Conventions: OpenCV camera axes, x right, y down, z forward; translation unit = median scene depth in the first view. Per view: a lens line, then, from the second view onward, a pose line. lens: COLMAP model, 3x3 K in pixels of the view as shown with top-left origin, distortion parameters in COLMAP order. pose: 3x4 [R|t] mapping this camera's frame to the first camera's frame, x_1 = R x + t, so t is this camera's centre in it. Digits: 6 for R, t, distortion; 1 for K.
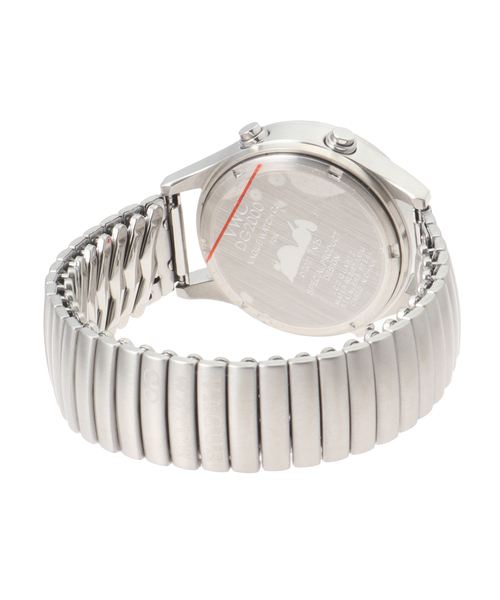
lens RADIAL K [[2828.7, 0, 250.0], [0, 2828.7, 300.0], [0, 0, 1]] dist [-0.285410, 0.000000]
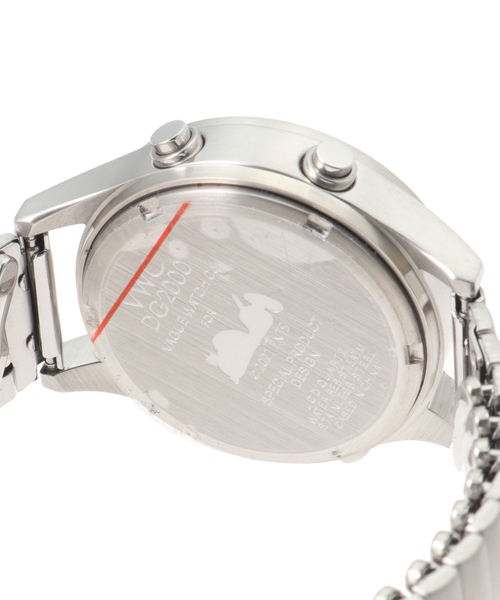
lens RADIAL K [[2828.7, 0, 249.9], [0, 2828.7, 300.0], [0, 0, 1]] dist [-0.285410, 0.000000]
pose [[0.999119, 0.017512, 0.038129, -0.005234], [-0.023564, 0.986084, 0.164571, -0.122233], [-0.034716, -0.165325, 0.985628, 0.426852]]
